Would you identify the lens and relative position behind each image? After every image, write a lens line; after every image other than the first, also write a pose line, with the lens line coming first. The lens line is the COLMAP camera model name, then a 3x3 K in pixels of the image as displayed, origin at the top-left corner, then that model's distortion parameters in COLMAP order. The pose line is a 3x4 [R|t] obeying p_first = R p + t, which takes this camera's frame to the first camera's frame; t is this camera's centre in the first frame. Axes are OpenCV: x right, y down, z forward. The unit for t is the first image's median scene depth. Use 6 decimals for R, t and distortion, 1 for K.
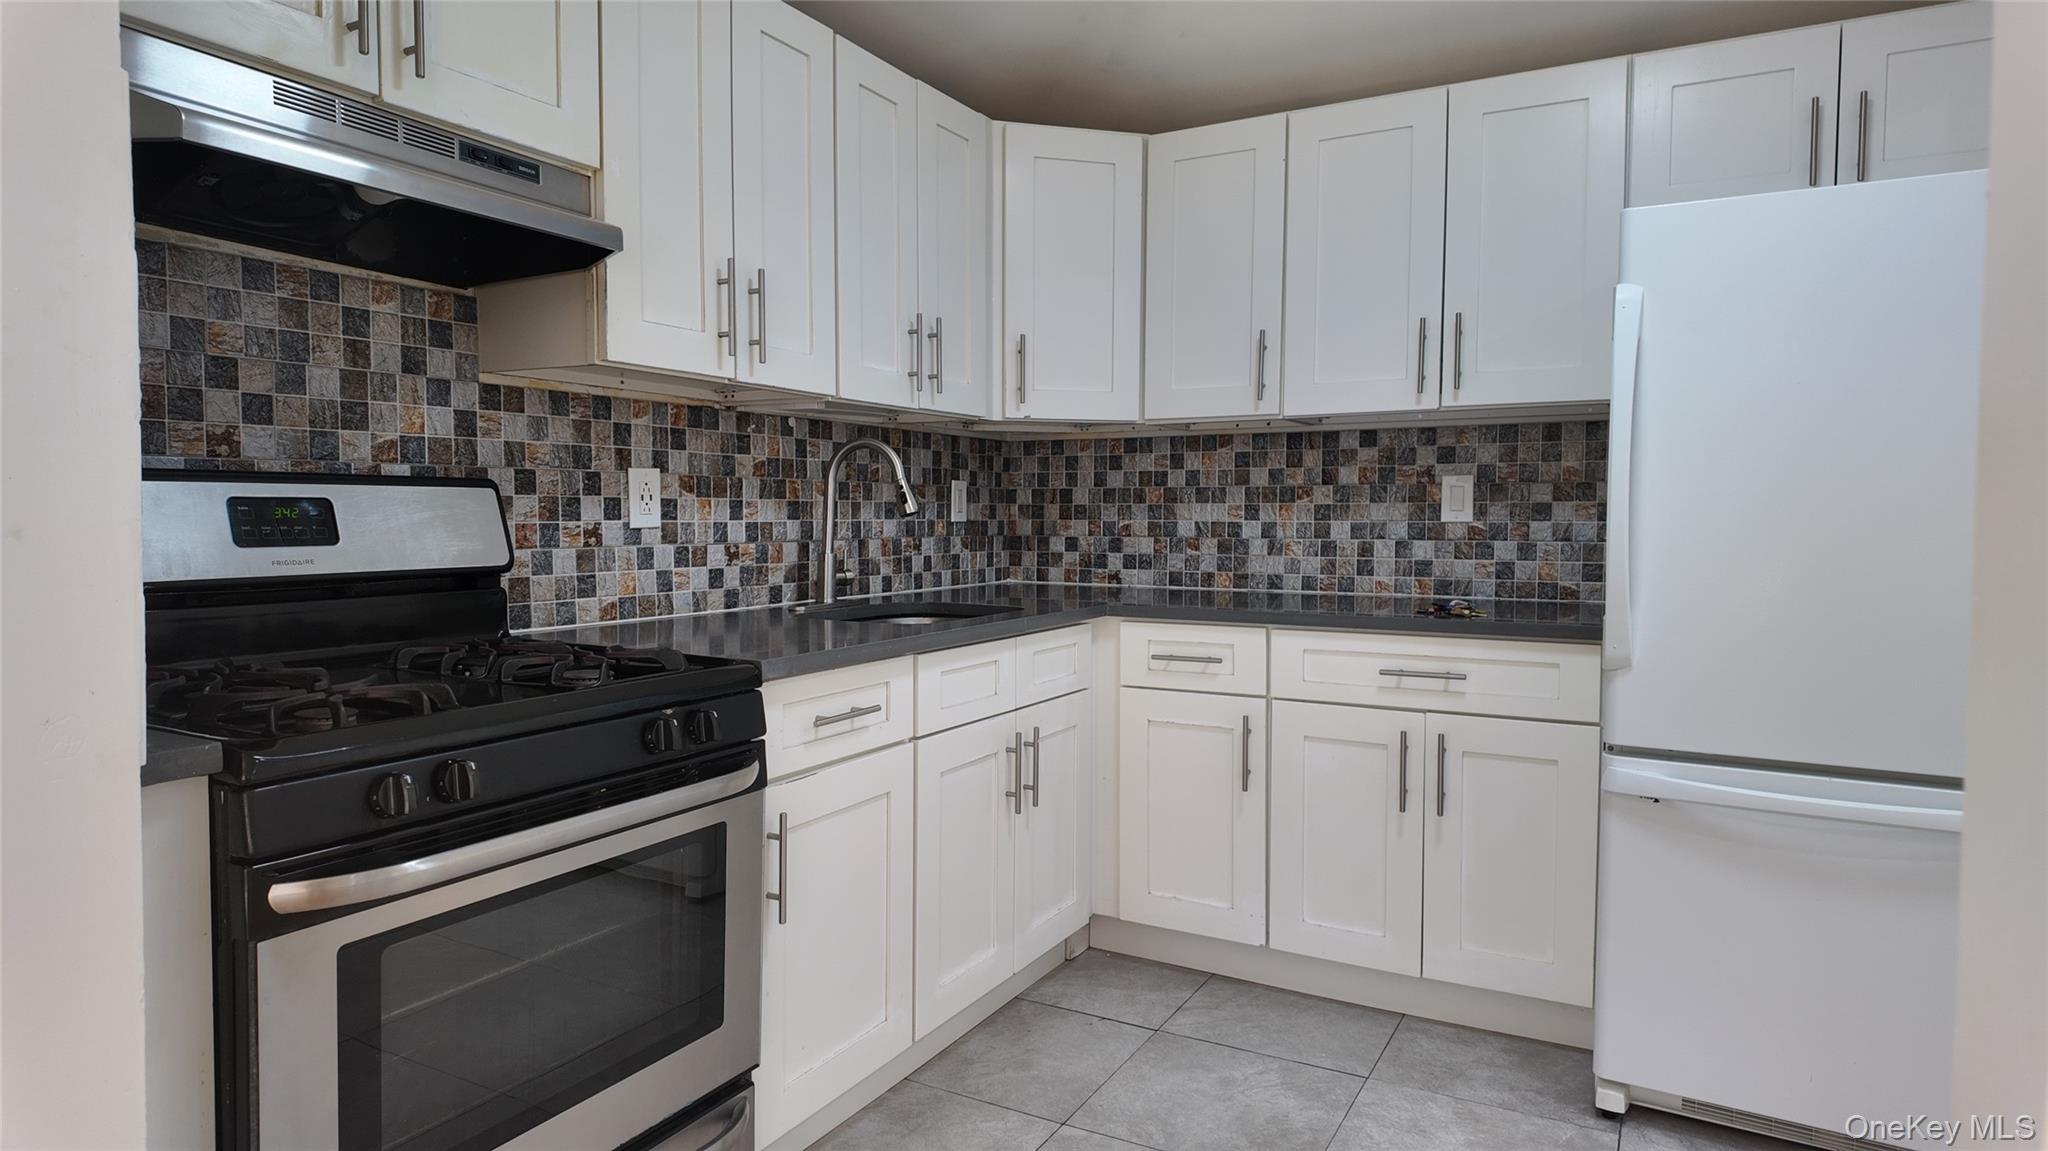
lens RADIAL K [[1203.1, 0, 1014.1], [0, 1203.1, 573.1], [0, 0, 1]] dist [0.064269, -0.001230]
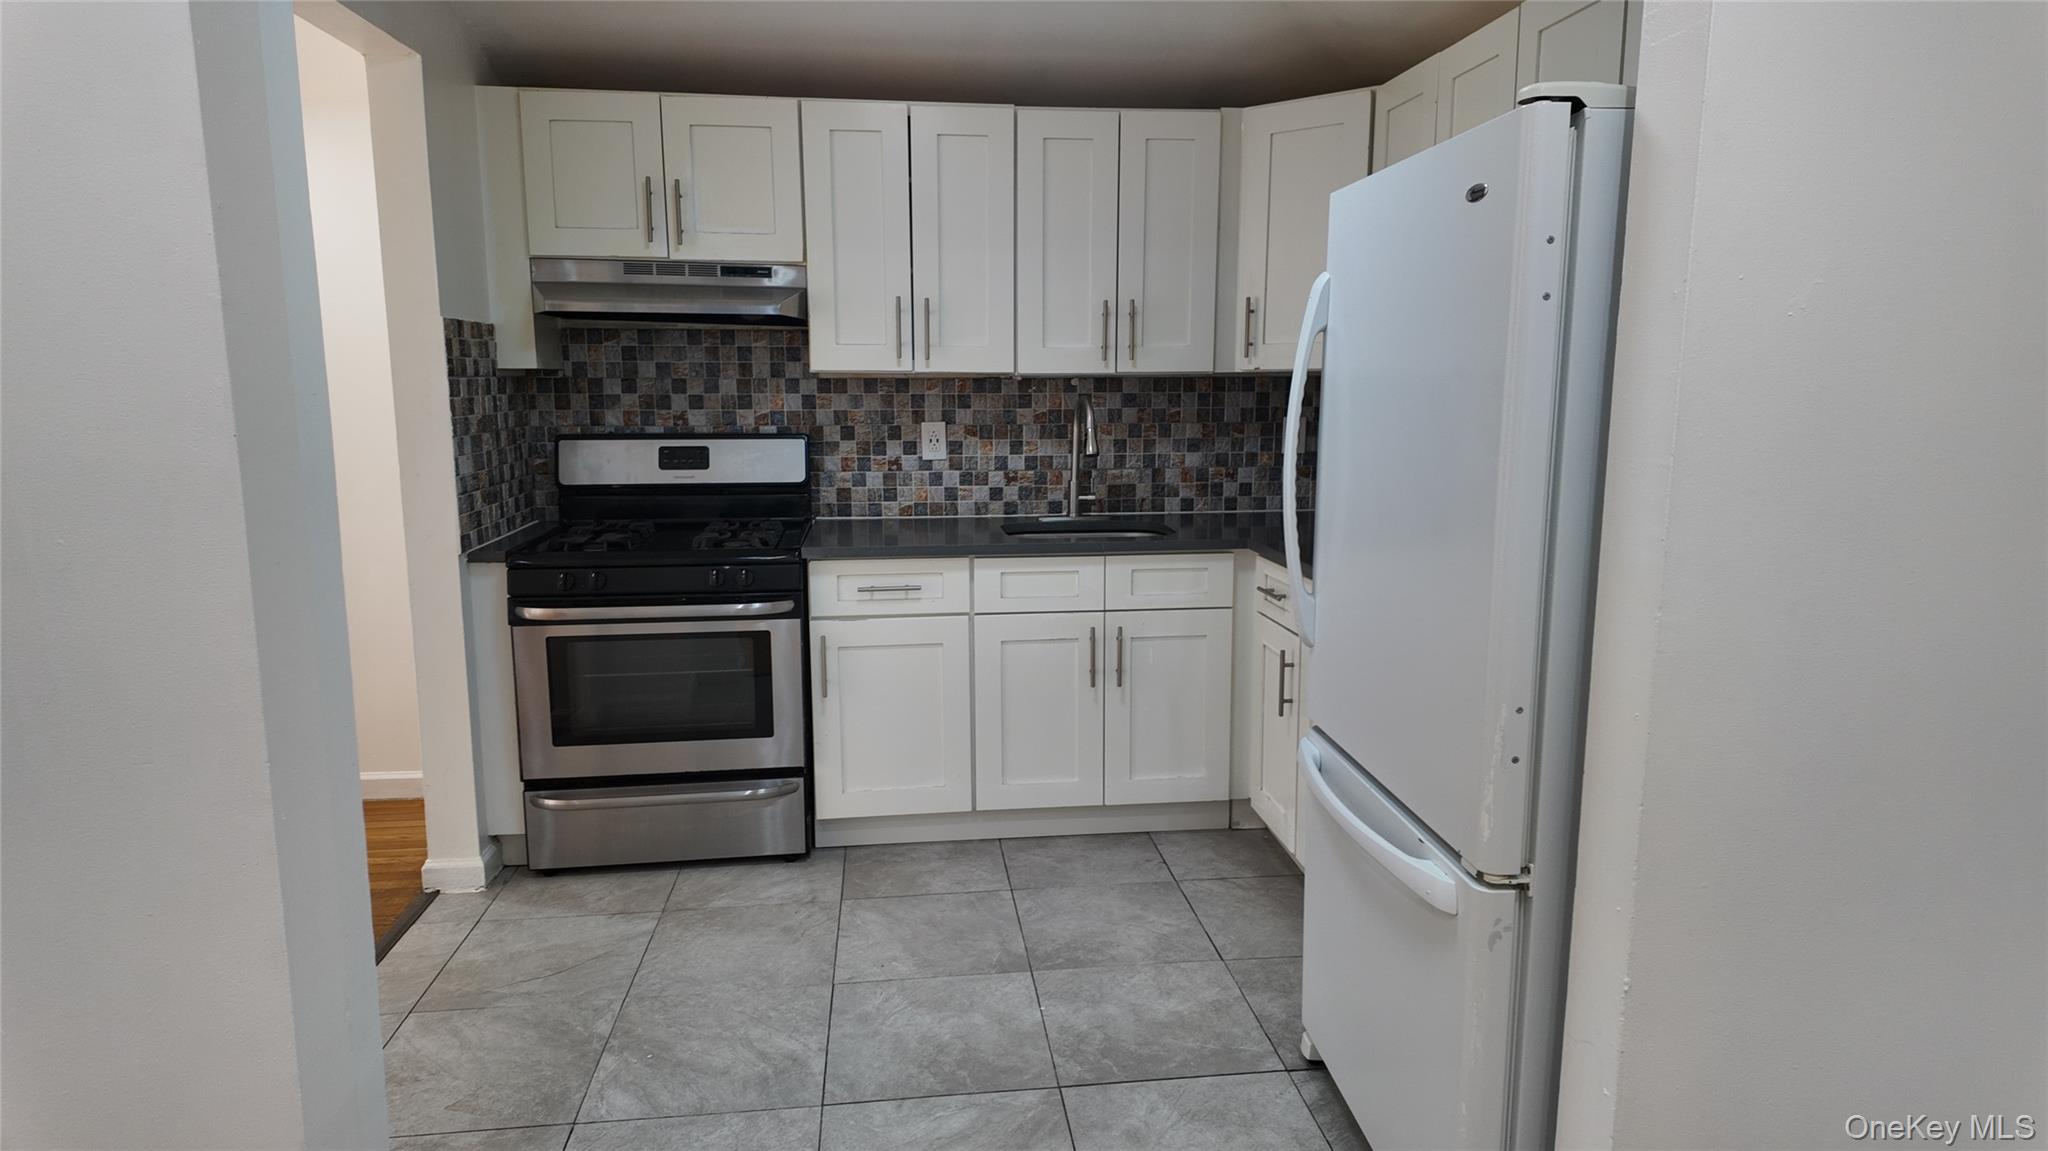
lens RADIAL K [[1203.0, 0, 1024.0], [0, 1203.0, 575.5], [0, 0, 1]] dist [0.181859, -0.000105]
pose [[0.579824, 0.132536, -0.803889, 0.955951], [-0.036556, 0.989918, 0.136840, -0.097793], [0.813921, -0.049957, 0.578824, 0.154683]]
